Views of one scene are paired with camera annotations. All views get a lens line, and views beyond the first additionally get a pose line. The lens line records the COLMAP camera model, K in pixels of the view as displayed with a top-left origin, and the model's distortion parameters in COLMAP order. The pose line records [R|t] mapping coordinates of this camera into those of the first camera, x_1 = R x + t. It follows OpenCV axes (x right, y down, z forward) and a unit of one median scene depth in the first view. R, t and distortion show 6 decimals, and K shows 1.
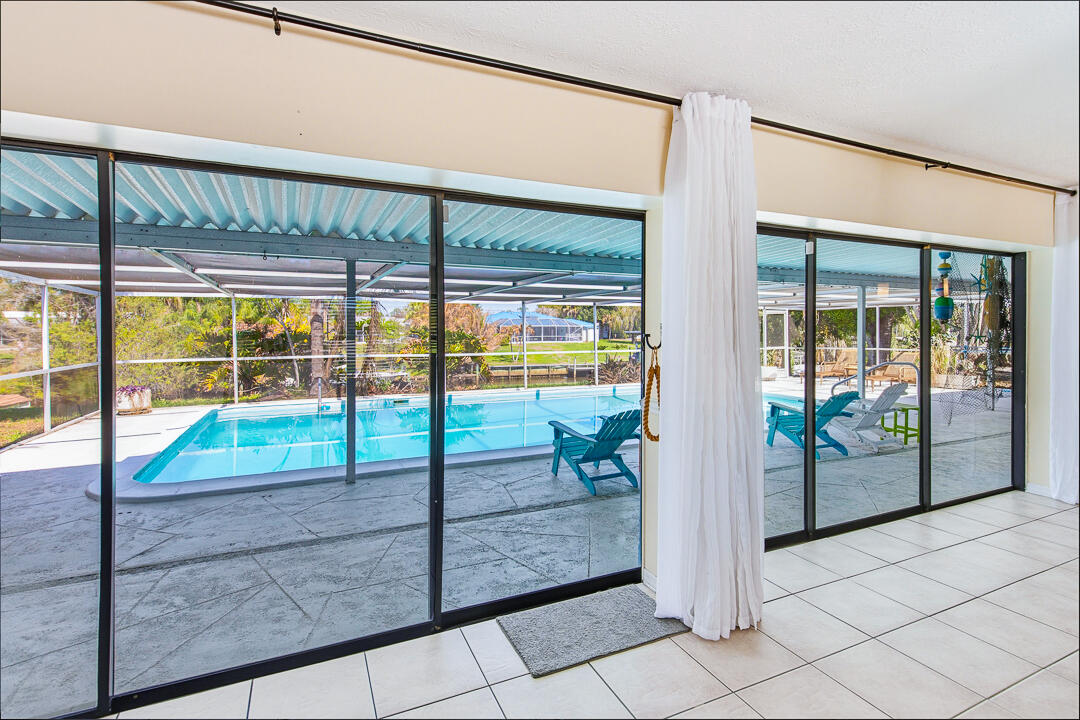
lens RADIAL K [[517.8, 0, 538.3], [0, 517.8, 323.8], [0, 0, 1]] dist [0.002196, -0.000360]
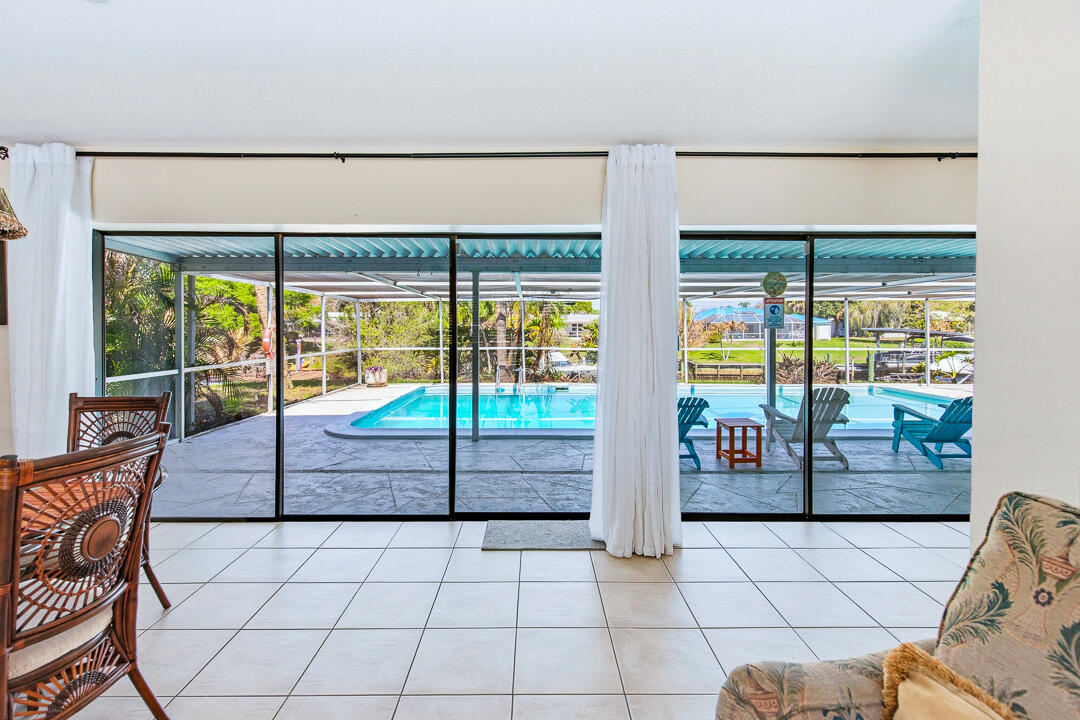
lens RADIAL K [[526.8, 0, 542.0], [0, 526.8, 320.6], [0, 0, 1]] dist [0.000077, -0.000190]
pose [[0.907916, -0.004202, -0.419131, 0.242985], [0.004354, 0.999990, -0.000594, 0.000022], [0.419130, -0.001285, 0.907926, -0.104143]]
